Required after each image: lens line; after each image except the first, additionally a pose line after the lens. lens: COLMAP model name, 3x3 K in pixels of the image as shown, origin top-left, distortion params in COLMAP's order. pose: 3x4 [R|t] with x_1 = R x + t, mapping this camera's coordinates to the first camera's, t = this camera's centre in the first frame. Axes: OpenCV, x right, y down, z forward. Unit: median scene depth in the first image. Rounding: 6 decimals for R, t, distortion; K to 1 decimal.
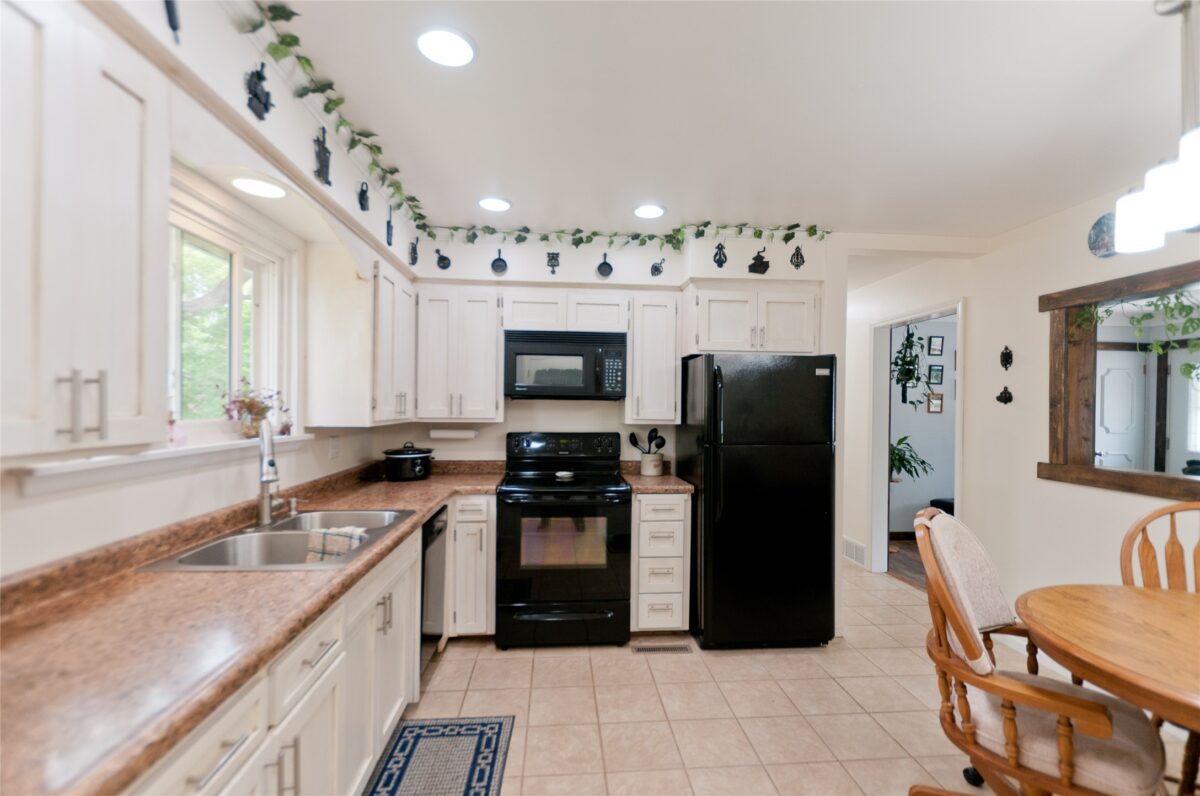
lens RADIAL K [[526.9, 0, 604.0], [0, 526.9, 408.6], [0, 0, 1]] dist [0.011681, -0.006371]
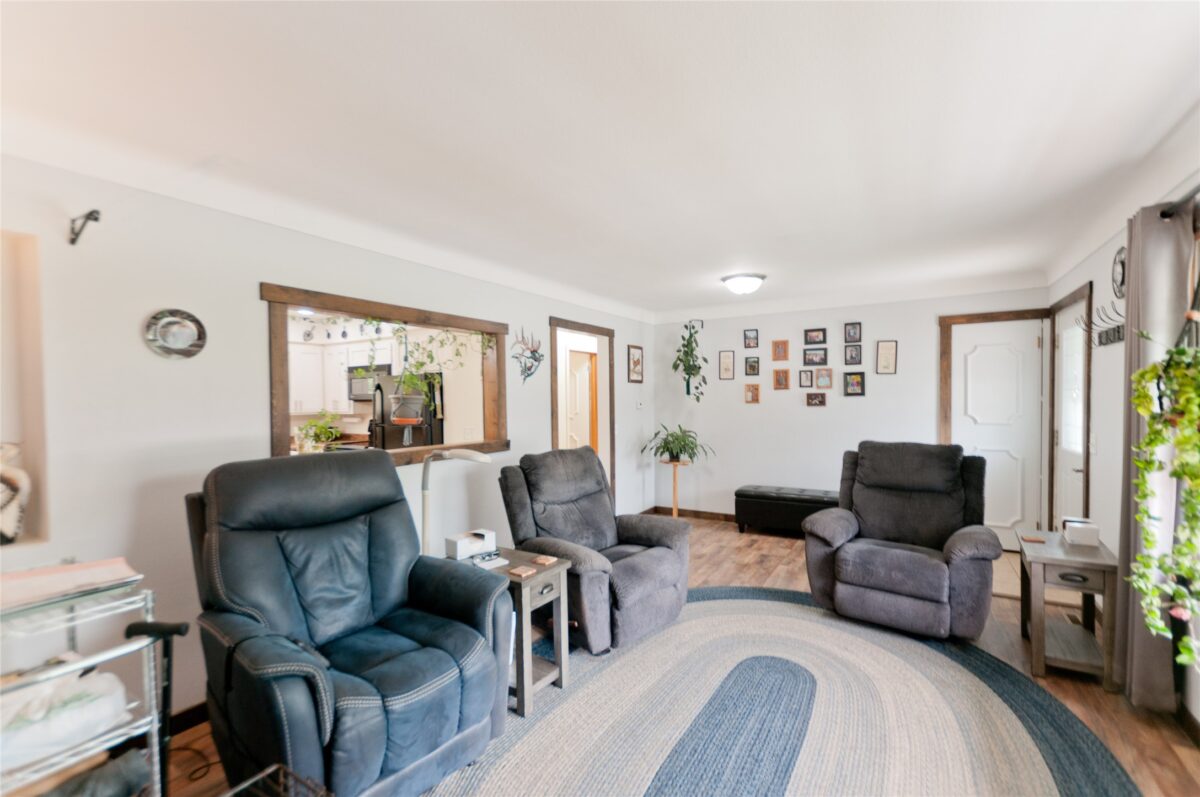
lens RADIAL K [[515.2, 0, 605.1], [0, 515.2, 408.3], [0, 0, 1]] dist [0.011648, -0.005288]
pose [[0.807122, -0.010900, -0.590285, 1.782301], [0.019457, 0.999778, 0.008143, 0.008524], [0.590065, -0.018057, 0.807154, 0.011373]]
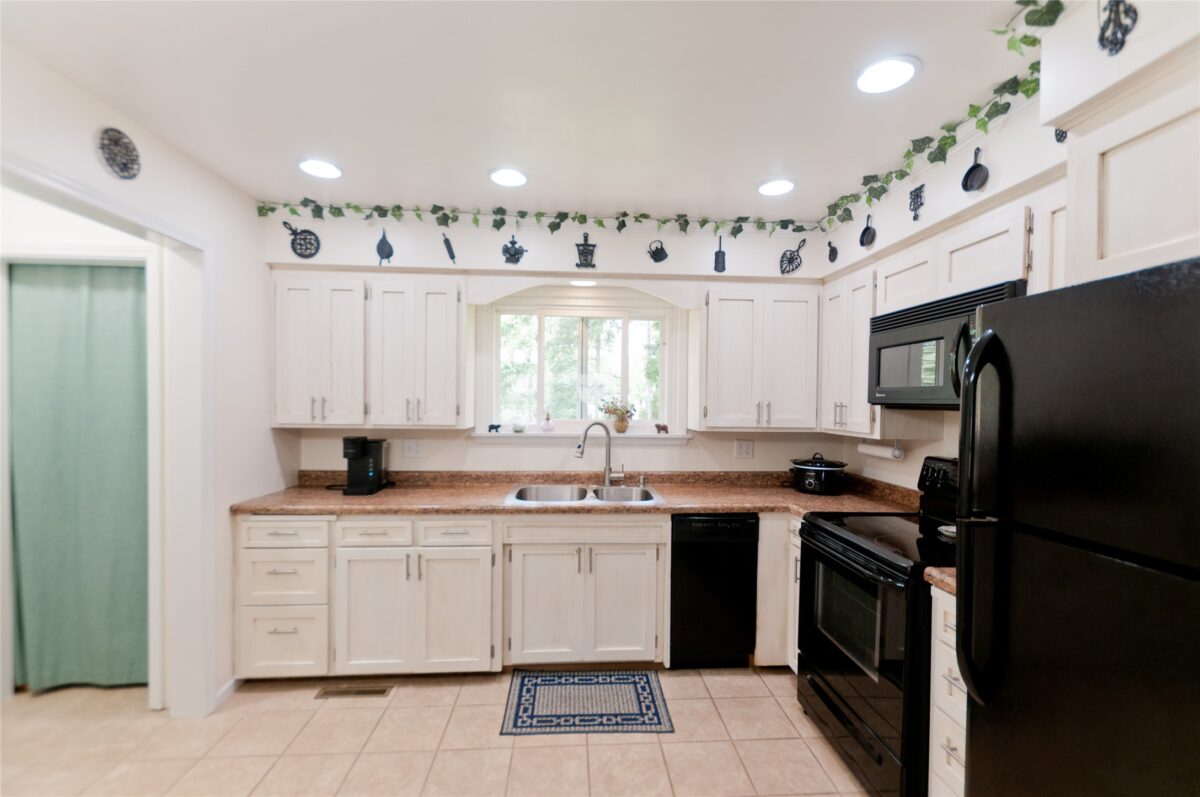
lens RADIAL K [[515.2, 0, 605.1], [0, 515.2, 408.3], [0, 0, 1]] dist [0.011648, -0.005288]
pose [[-0.021740, 0.004244, -0.999755, 0.588719], [-0.018894, 0.999811, 0.004655, -0.015489], [0.999585, 0.018990, -0.021656, 0.656471]]
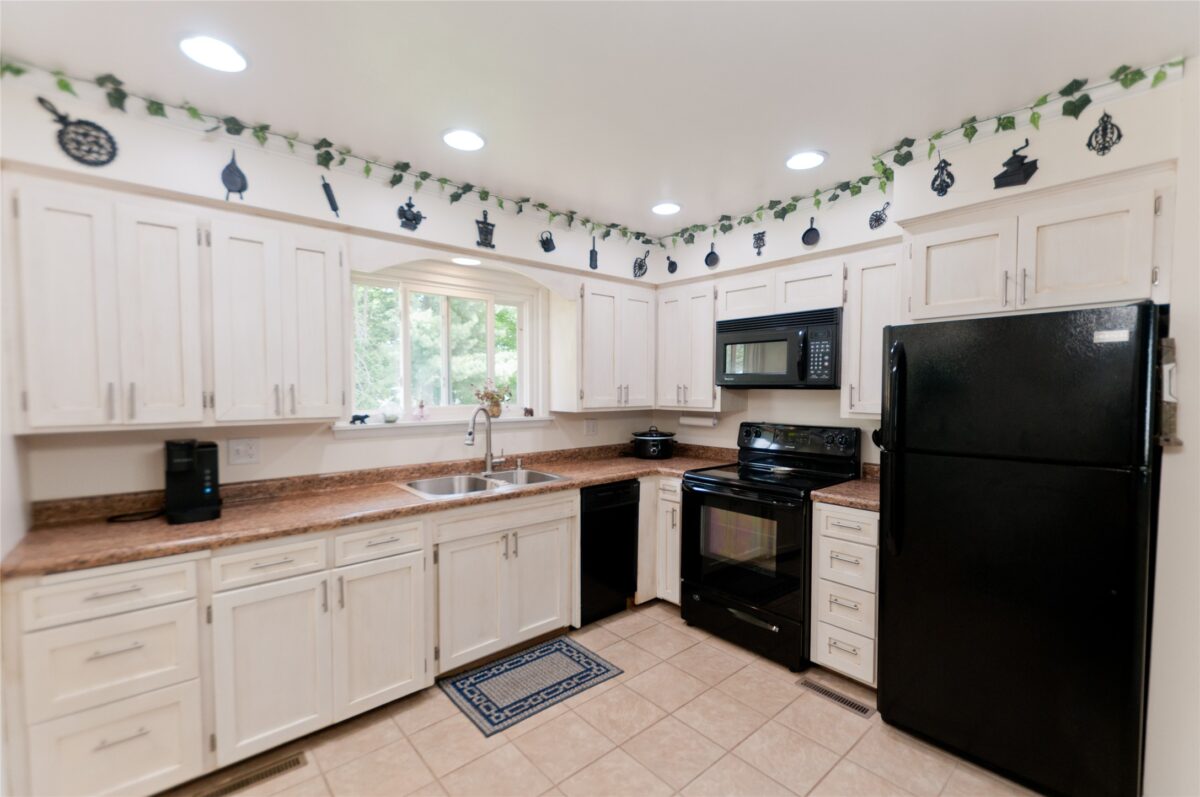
lens RADIAL K [[515.2, 0, 605.1], [0, 515.2, 408.3], [0, 0, 1]] dist [0.011648, -0.005288]
pose [[0.591367, 0.021946, -0.806104, 0.510489], [0.000492, 0.999620, 0.027575, -0.009091], [0.806403, -0.016703, 0.591131, 0.241421]]
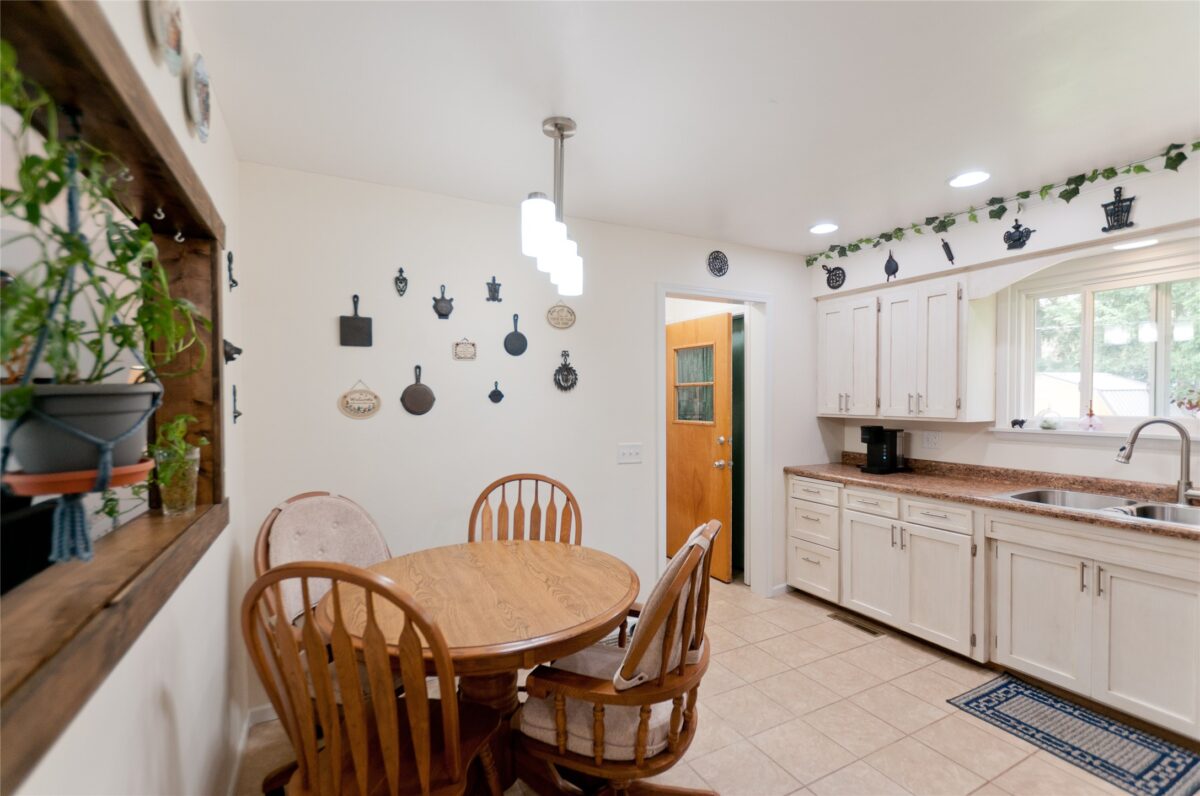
lens RADIAL K [[526.9, 0, 604.0], [0, 526.9, 408.6], [0, 0, 1]] dist [0.011681, -0.006371]
pose [[-0.922541, 0.001350, -0.385896, 0.658351], [-0.008868, 0.999656, 0.024698, -0.012447], [0.385796, 0.026207, -0.922212, 1.021810]]
